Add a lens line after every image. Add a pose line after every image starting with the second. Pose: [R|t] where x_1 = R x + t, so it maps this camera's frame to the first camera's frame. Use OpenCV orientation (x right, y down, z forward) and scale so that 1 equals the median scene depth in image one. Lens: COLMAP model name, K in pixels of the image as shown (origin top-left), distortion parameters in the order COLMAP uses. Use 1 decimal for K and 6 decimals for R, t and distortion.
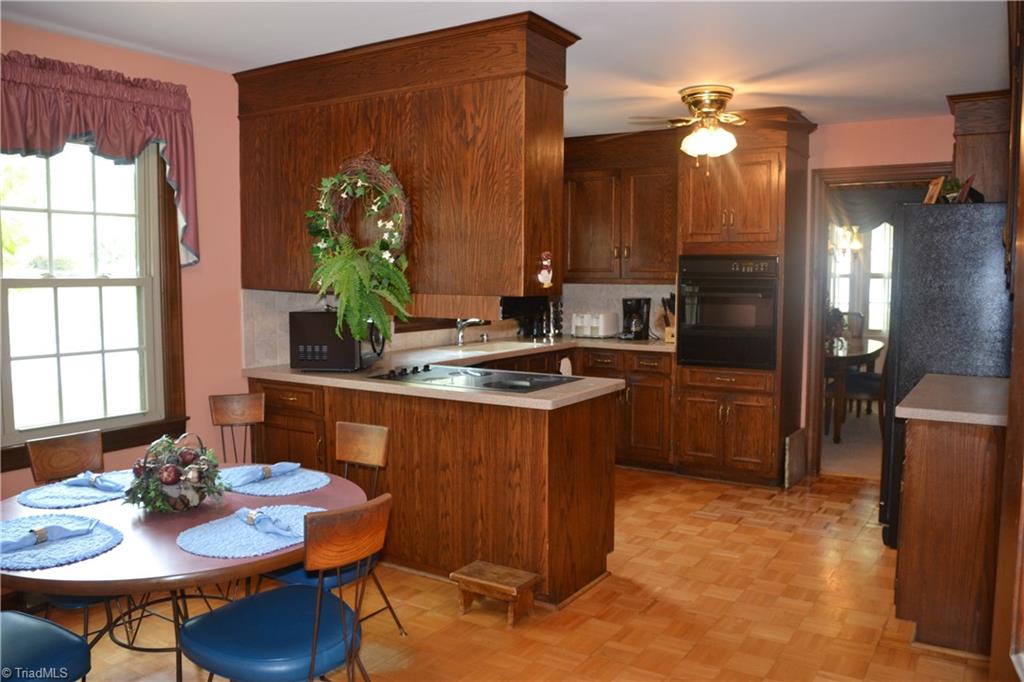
lens RADIAL K [[854.3, 0, 510.8], [0, 854.3, 338.9], [0, 0, 1]] dist [-0.090169, 0.025117]
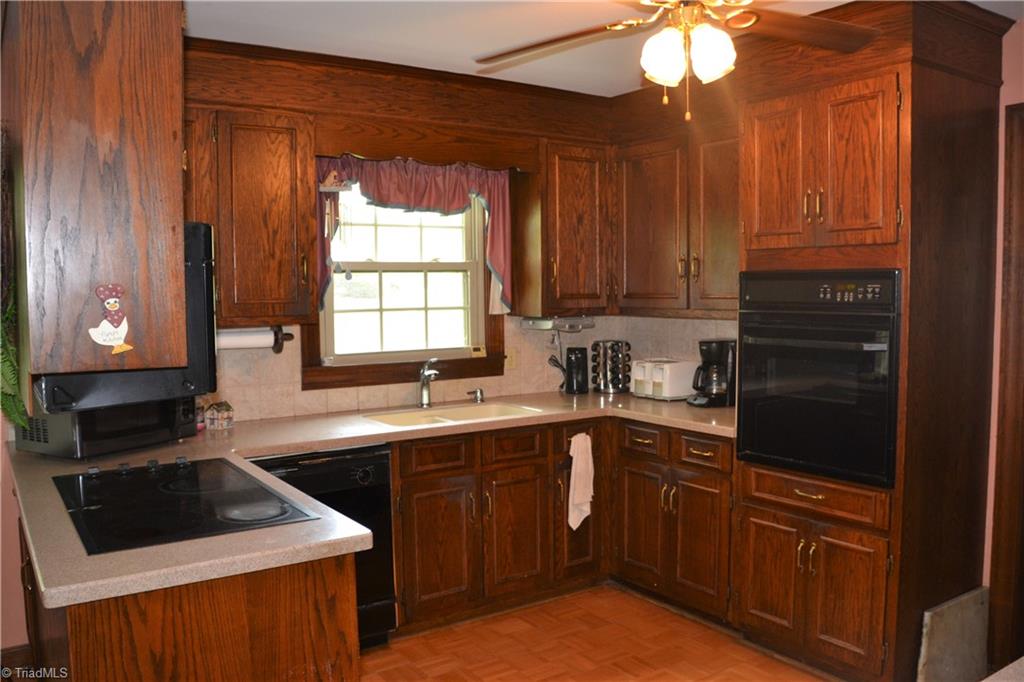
lens RADIAL K [[854.3, 0, 511.7], [0, 854.3, 349.6], [0, 0, 1]] dist [-0.090169, 0.025117]
pose [[0.917443, 0.019507, -0.397388, 0.286388], [-0.020619, 0.999786, 0.001475, -0.043123], [0.397332, 0.006841, 0.917649, 0.408172]]
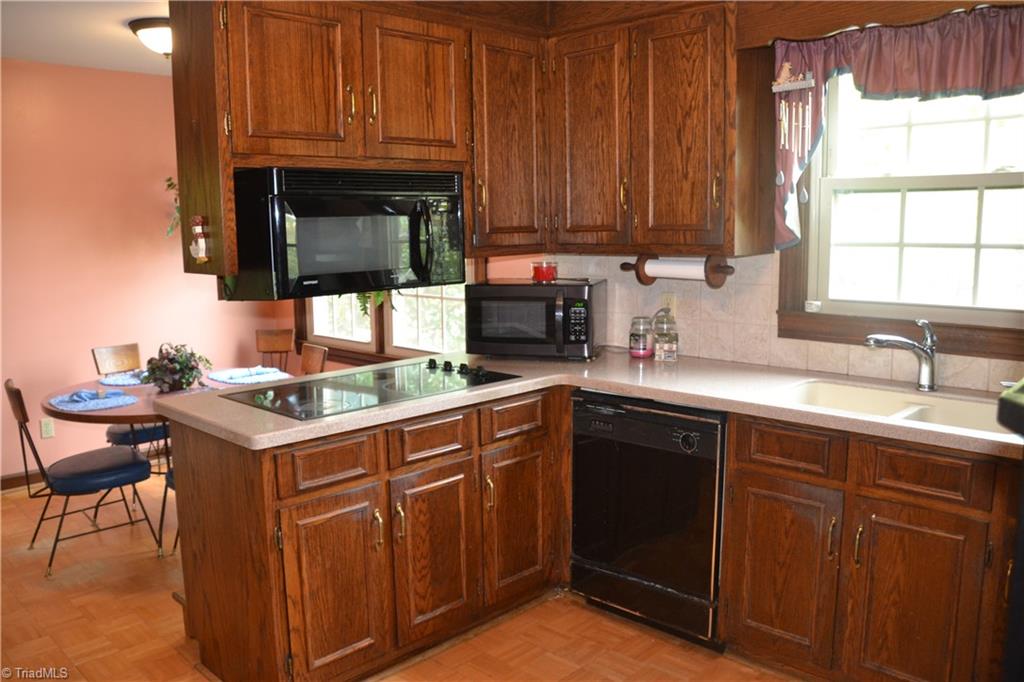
lens RADIAL K [[854.3, 0, 510.1], [0, 854.3, 344.8], [0, 0, 1]] dist [-0.090169, 0.025117]
pose [[-0.206767, 0.143909, -0.967749, 0.430518], [-0.064632, 0.984954, 0.160276, -0.076008], [0.976253, 0.095688, -0.194355, 0.852293]]
